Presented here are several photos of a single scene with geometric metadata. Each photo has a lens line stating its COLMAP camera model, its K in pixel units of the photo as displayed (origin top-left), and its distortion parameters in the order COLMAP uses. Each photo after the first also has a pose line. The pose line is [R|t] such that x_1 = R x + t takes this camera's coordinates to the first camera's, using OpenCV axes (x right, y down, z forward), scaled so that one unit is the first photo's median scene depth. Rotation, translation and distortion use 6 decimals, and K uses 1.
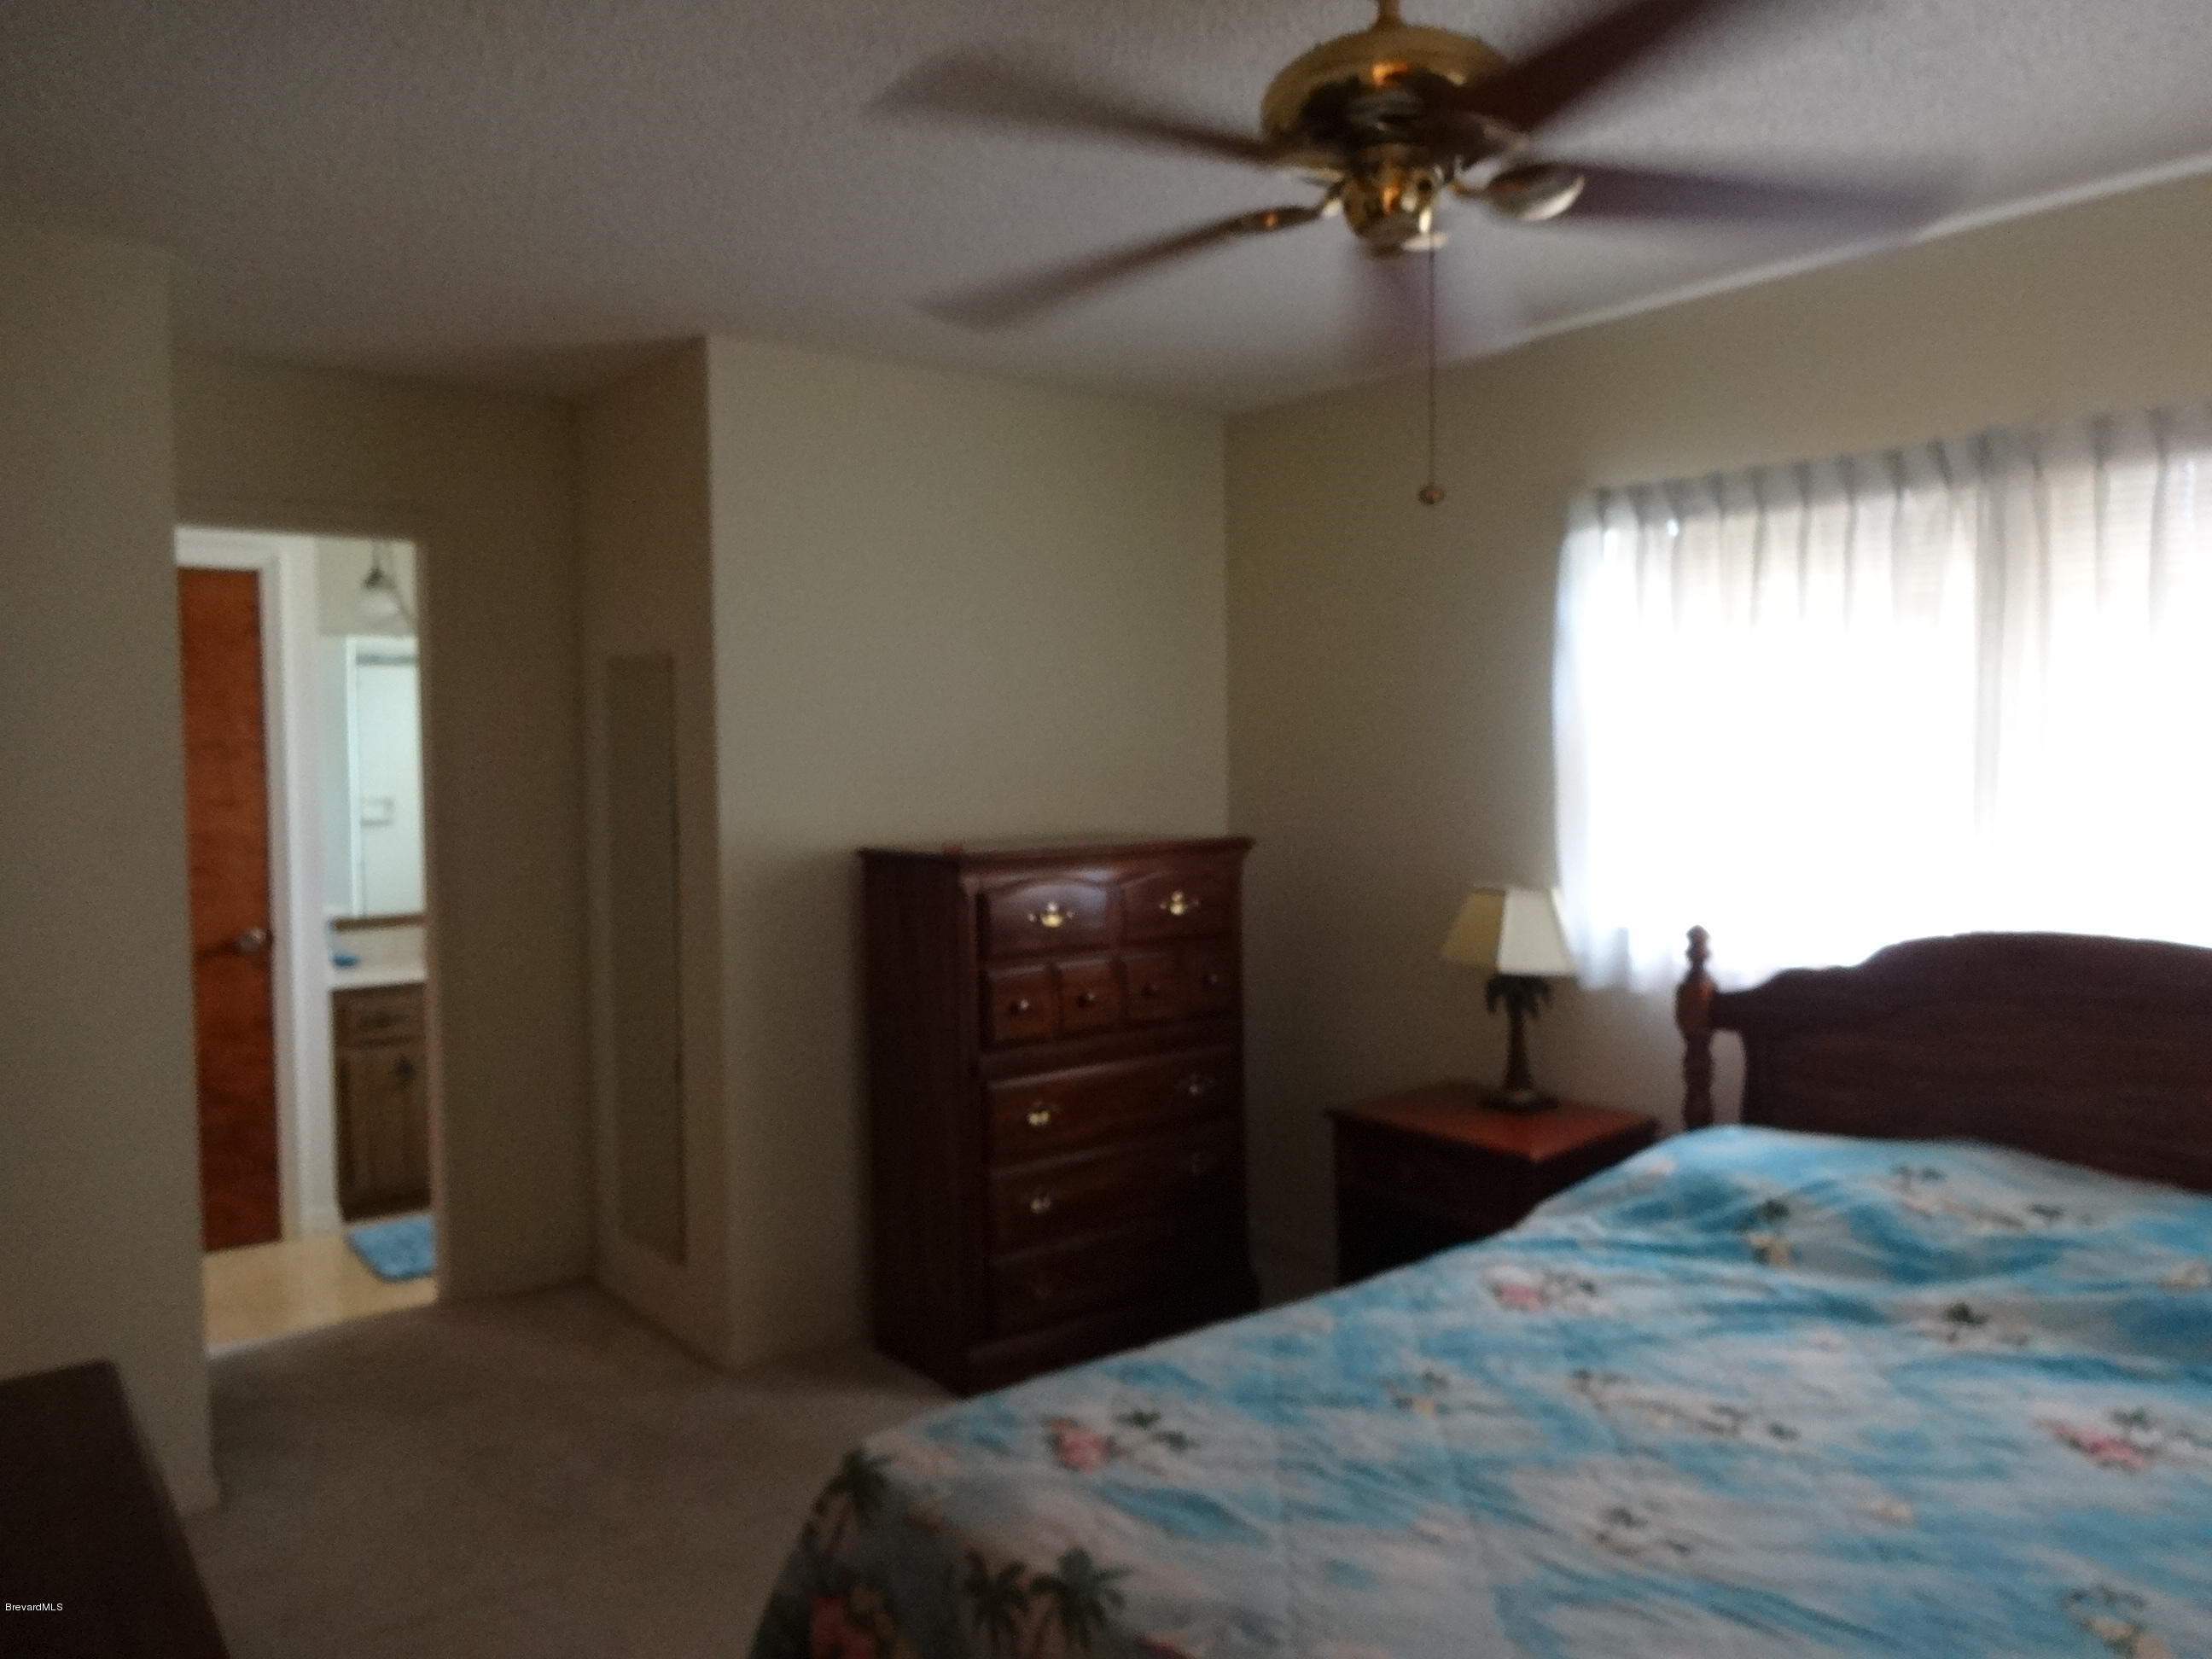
lens RADIAL K [[1597.2, 0, 1101.7], [0, 1597.2, 818.1], [0, 0, 1]] dist [-0.027352, 0.003388]
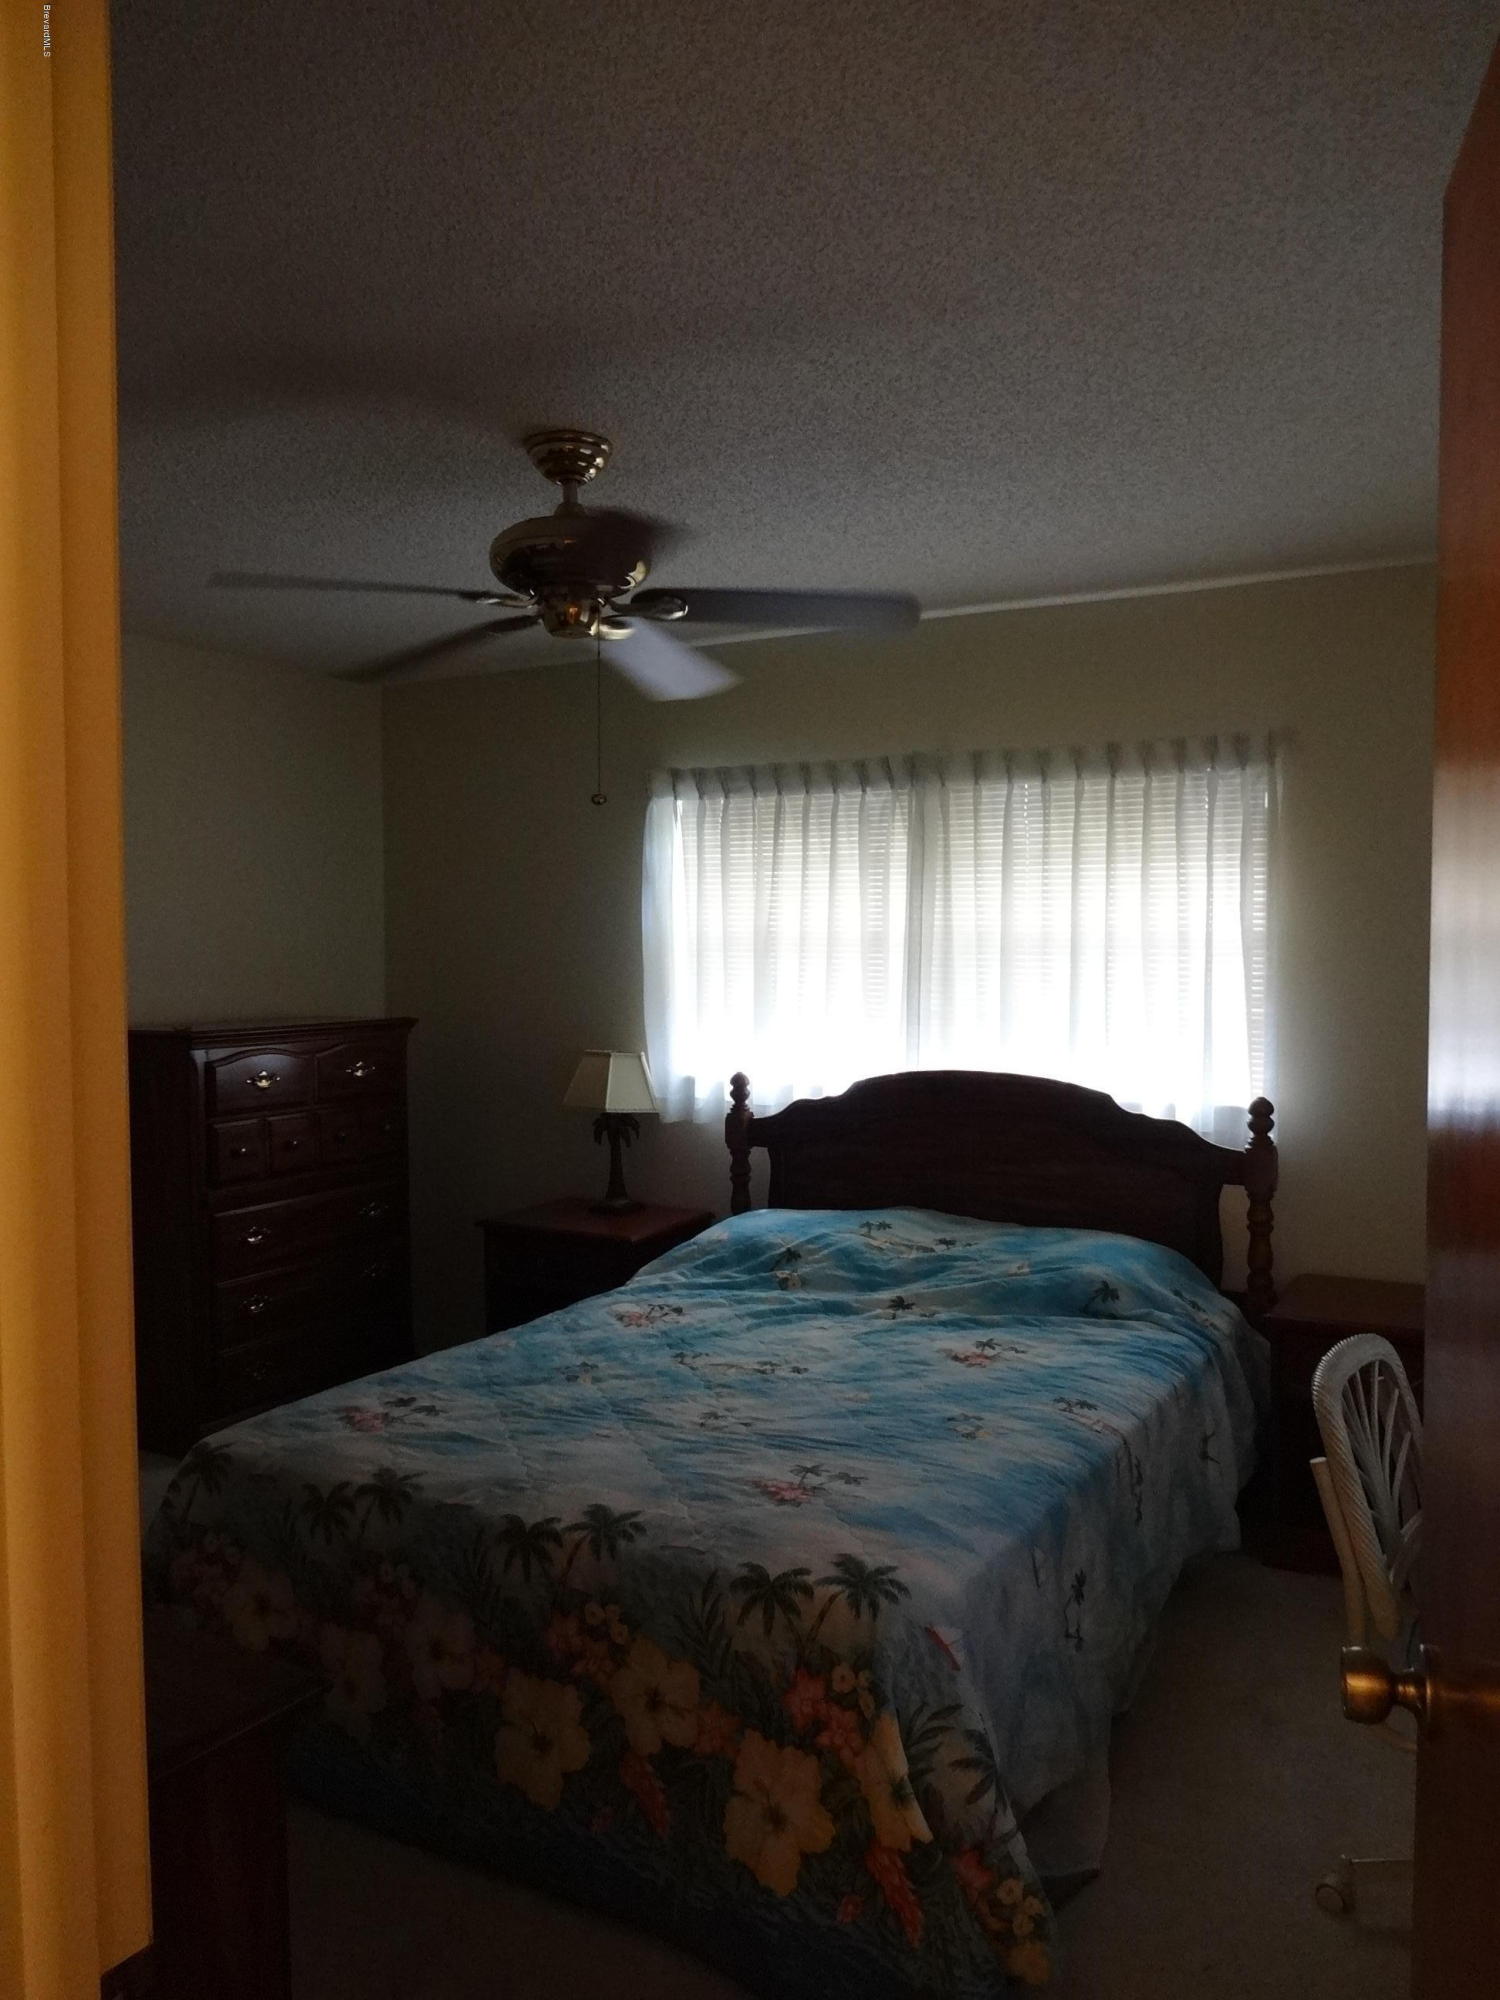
lens RADIAL K [[1445.5, 0, 738.4], [0, 1445.5, 1002.0], [0, 0, 1]] dist [0.002551, -0.051231]
pose [[0.931548, -0.001972, 0.363614, -0.151334], [0.003742, 0.999984, -0.004164, 0.008229], [-0.363600, 0.005240, 0.931540, -0.328634]]
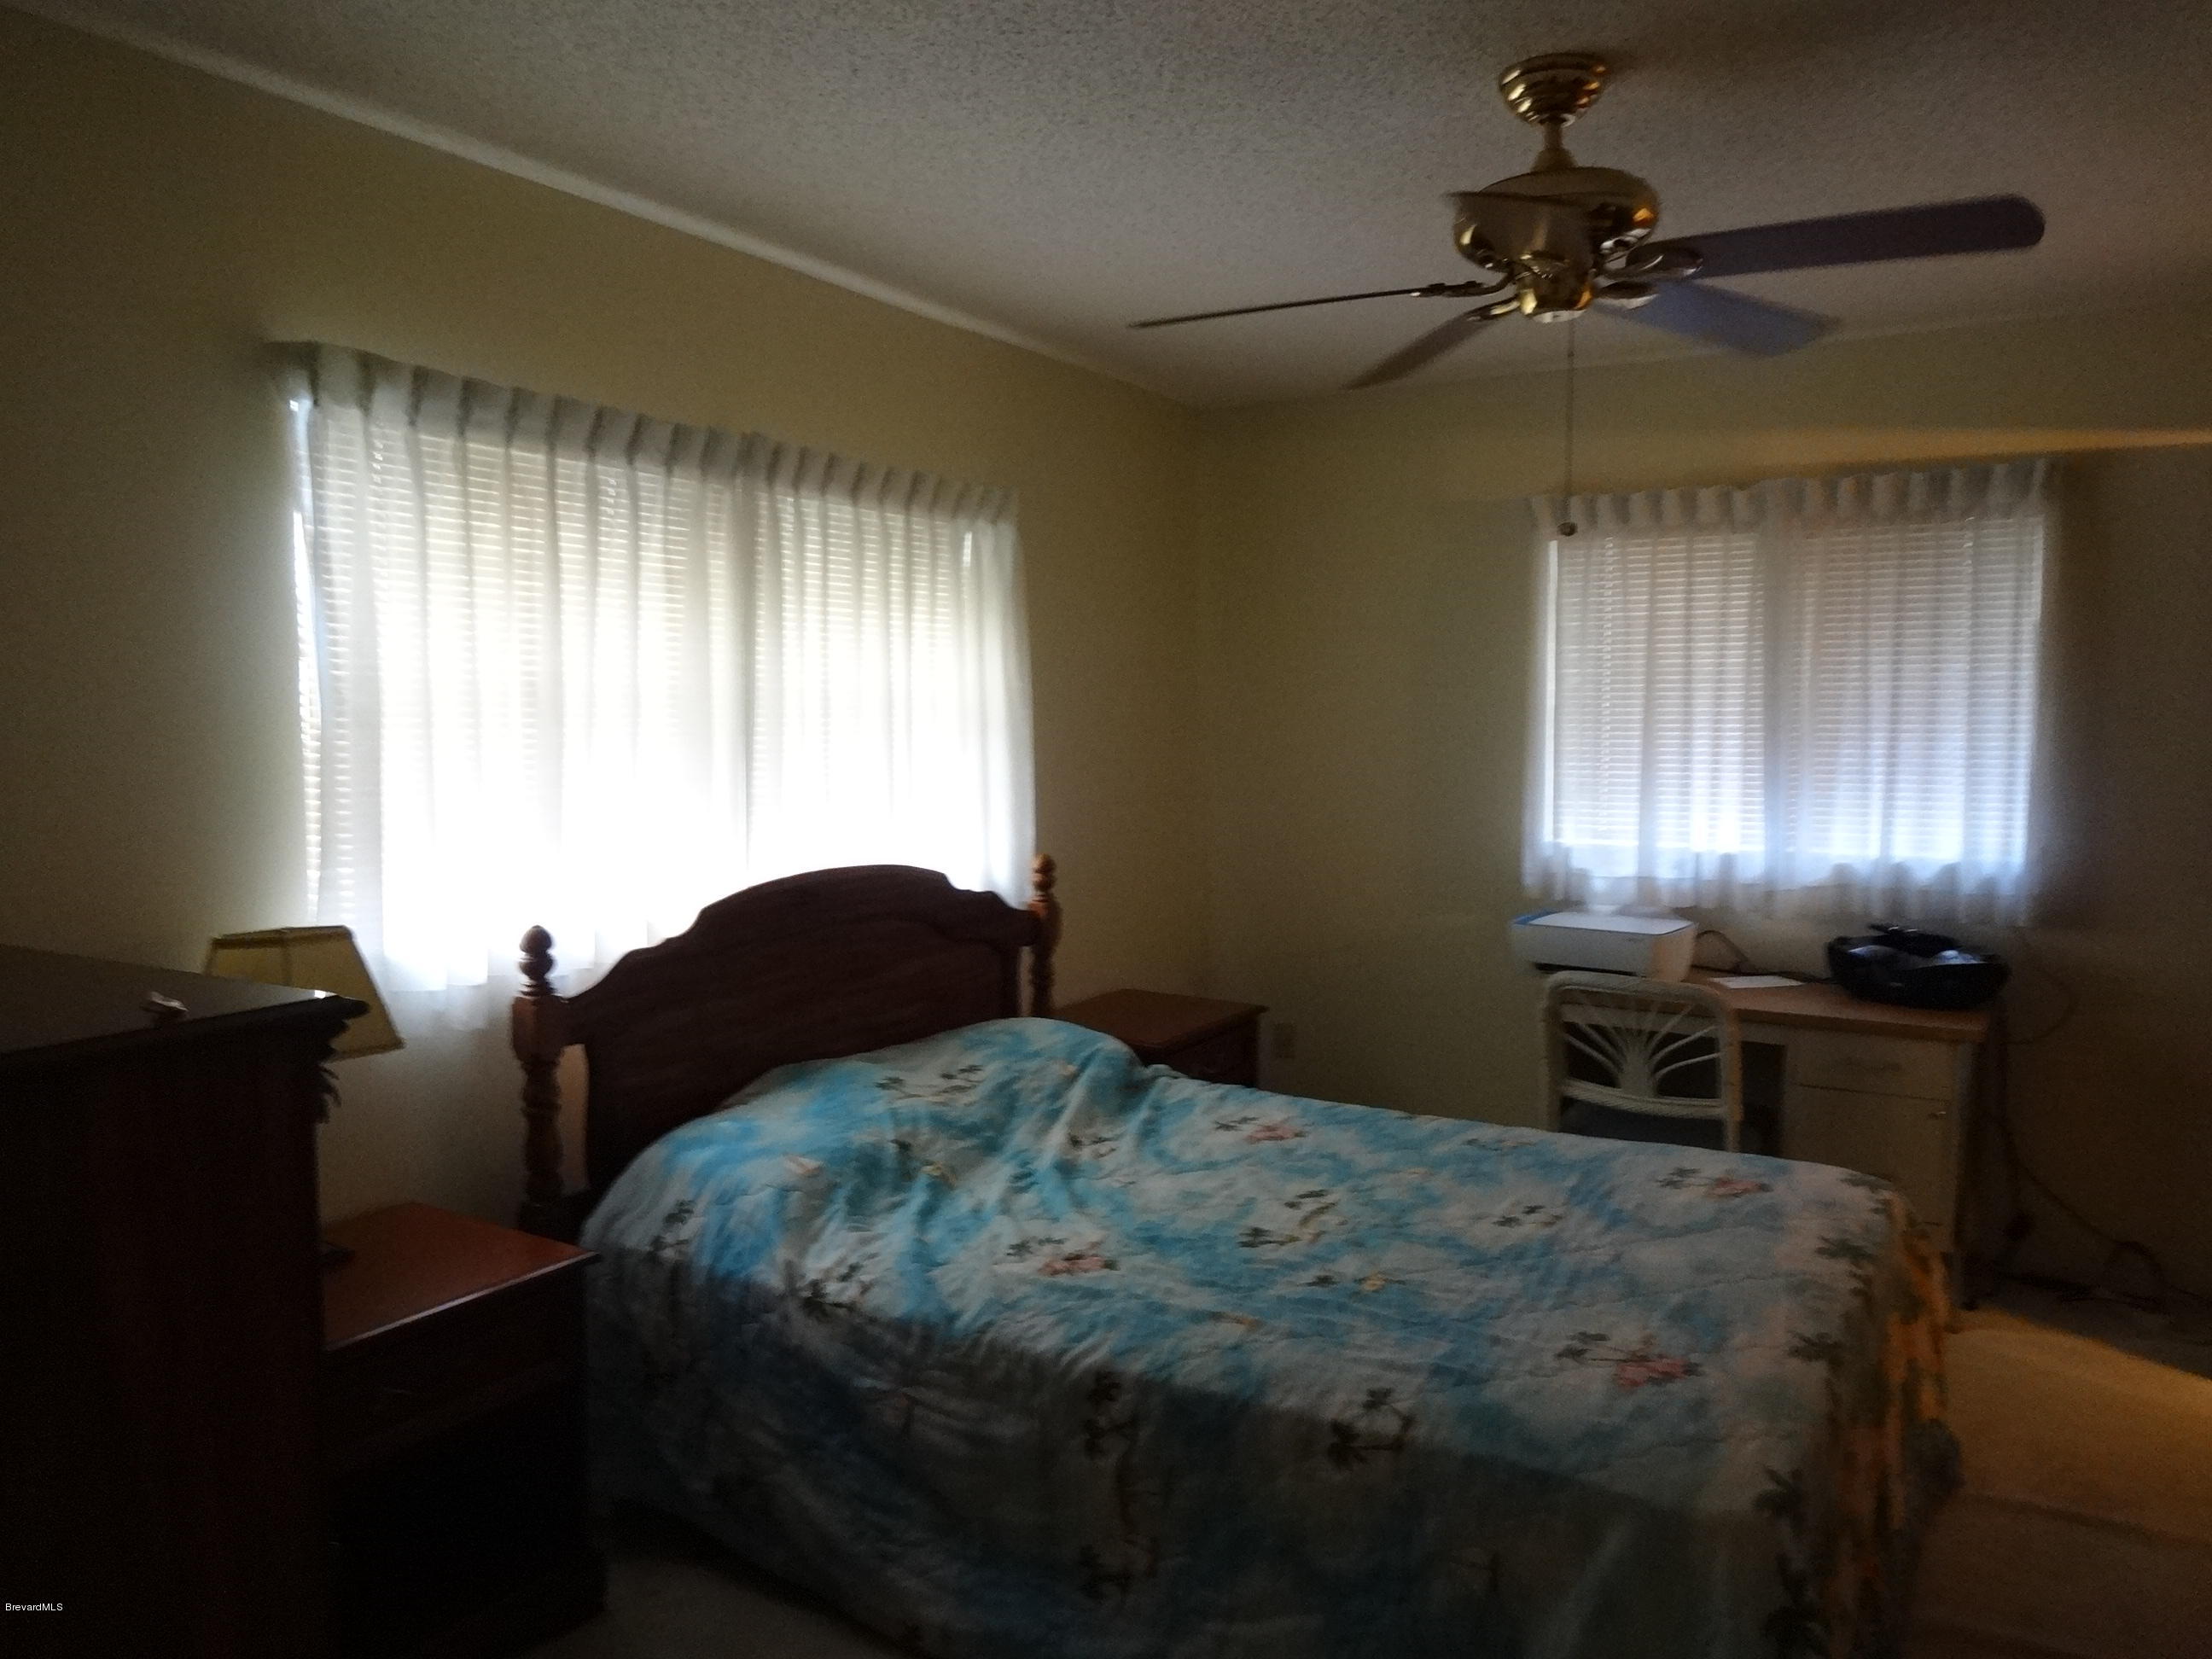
lens RADIAL K [[1622.3, 0, 1111.2], [0, 1622.3, 825.2], [0, 0, 1]] dist [-0.008953, -0.000284]
pose [[-0.348257, -0.057371, 0.935642, -0.741740], [0.042642, 0.996123, 0.076952, -0.058230], [-0.936429, 0.066696, -0.344460, 1.418762]]
